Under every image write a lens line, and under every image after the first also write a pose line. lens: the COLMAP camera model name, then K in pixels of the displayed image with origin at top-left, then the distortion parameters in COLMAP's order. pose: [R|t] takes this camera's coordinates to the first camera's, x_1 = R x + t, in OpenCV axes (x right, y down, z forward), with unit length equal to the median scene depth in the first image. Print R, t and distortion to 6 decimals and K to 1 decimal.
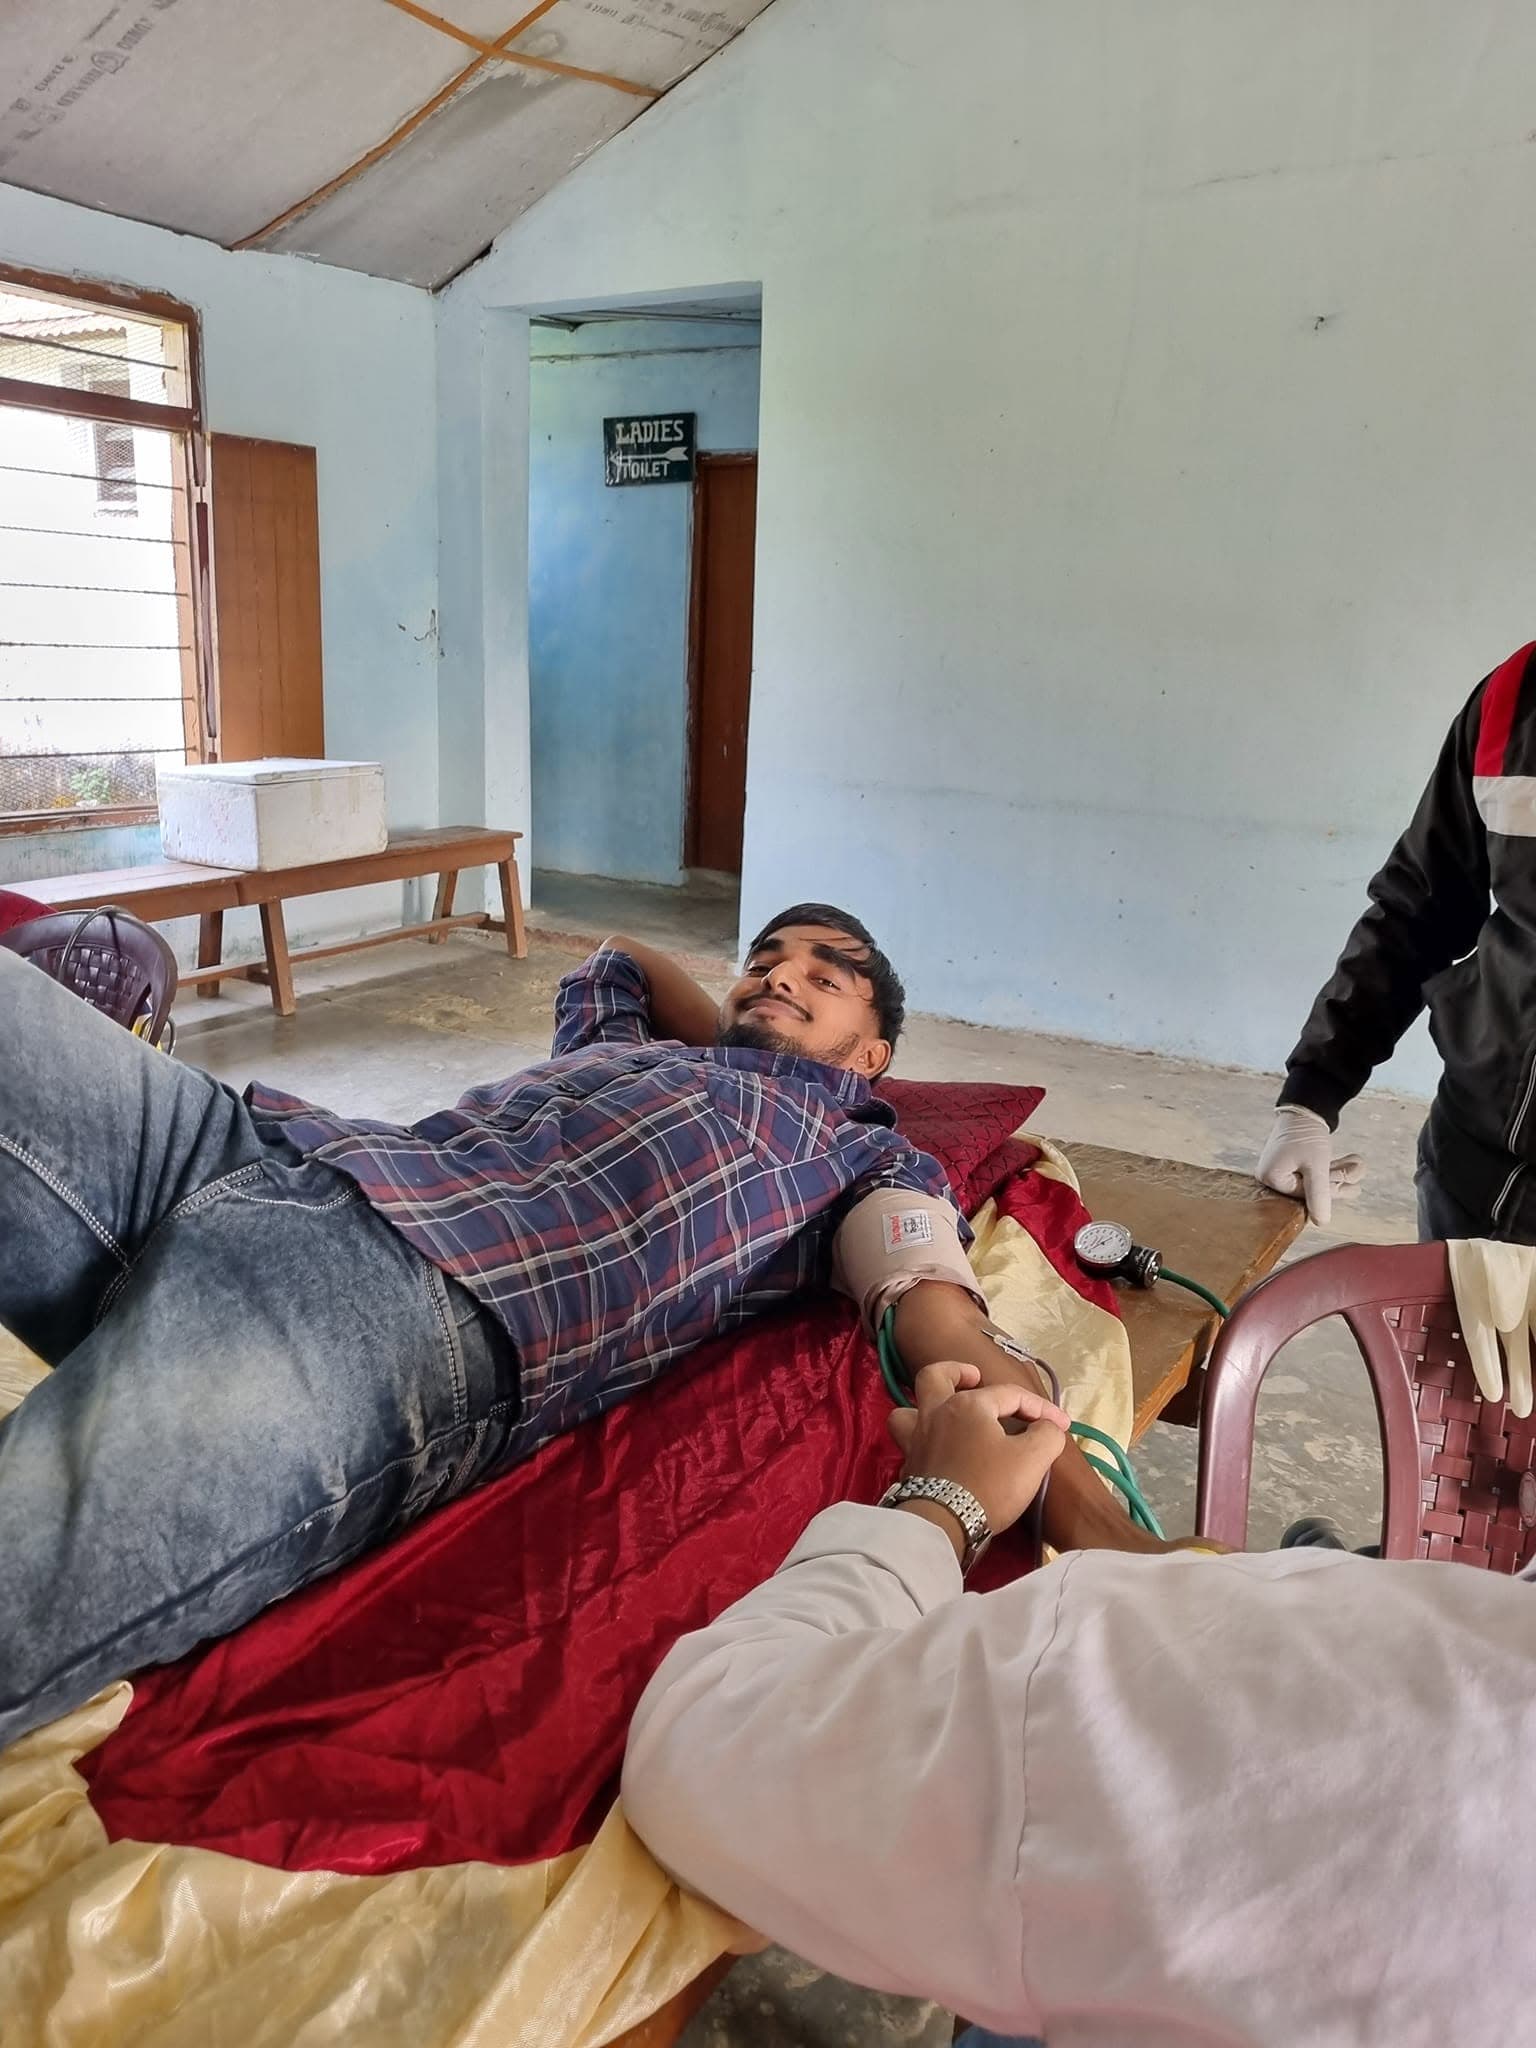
lens RADIAL K [[1612.4, 0, 725.8], [0, 1612.4, 1023.7], [0, 0, 1]] dist [0.046904, -0.036479]
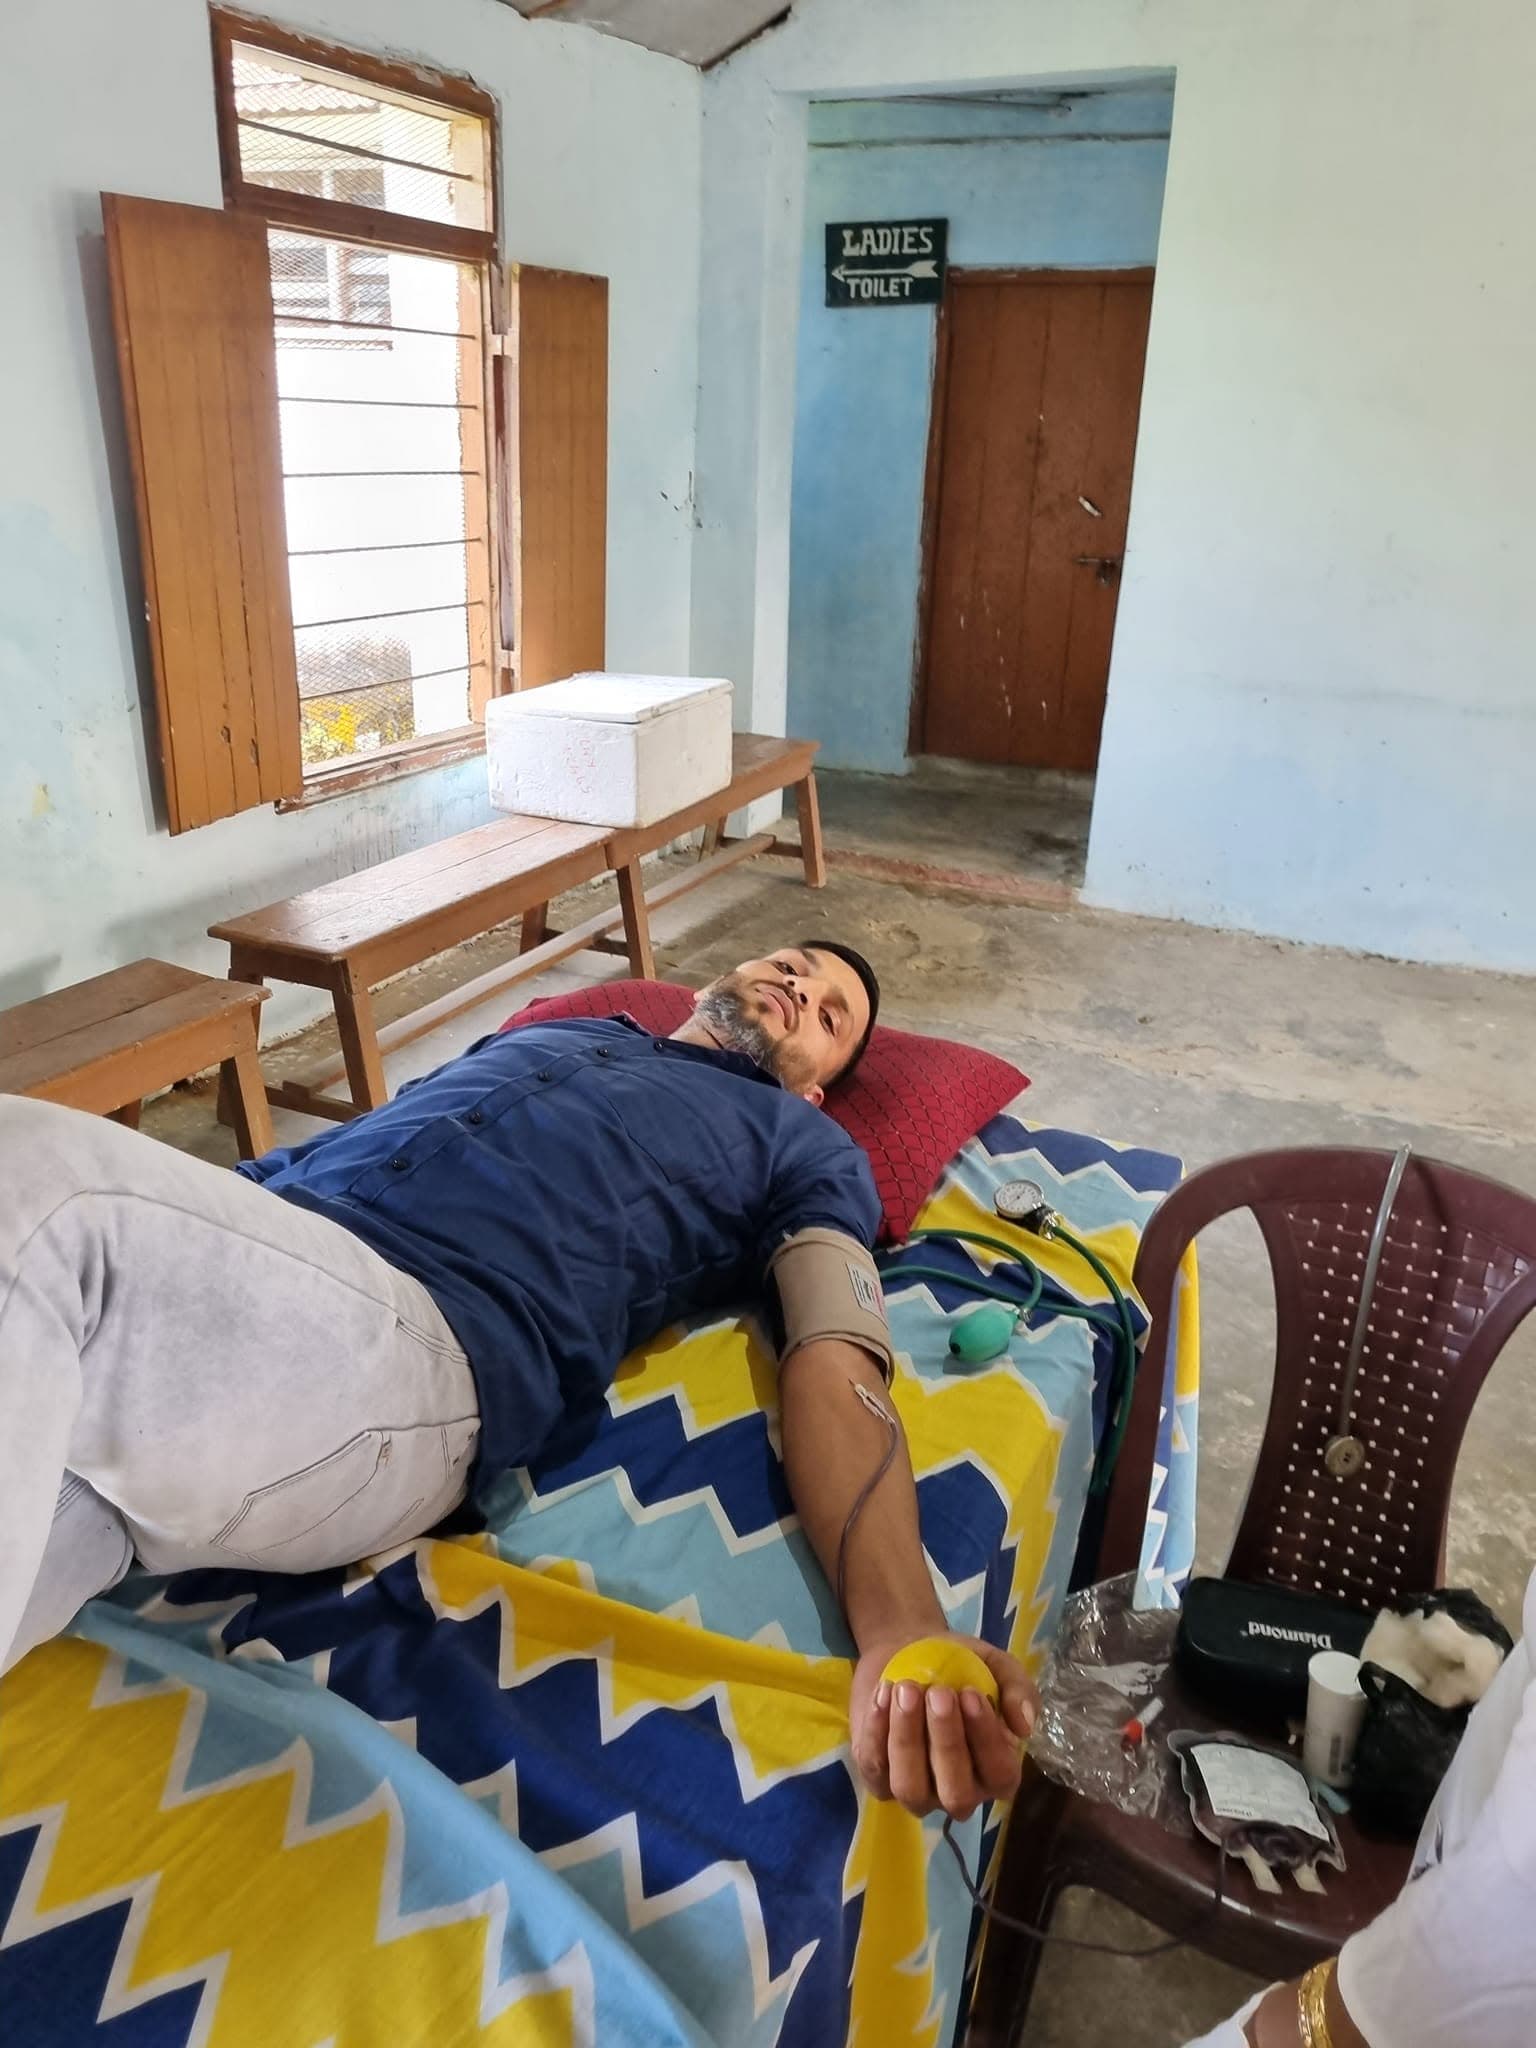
lens RADIAL K [[1612.4, 0, 771.4], [0, 1612.4, 1031.2], [0, 0, 1]] dist [0.046904, -0.036479]
pose [[0.993696, -0.046561, 0.101981, -0.267707], [0.033444, 0.991371, 0.126748, -0.081320], [-0.107002, -0.122539, 0.986679, 0.143508]]
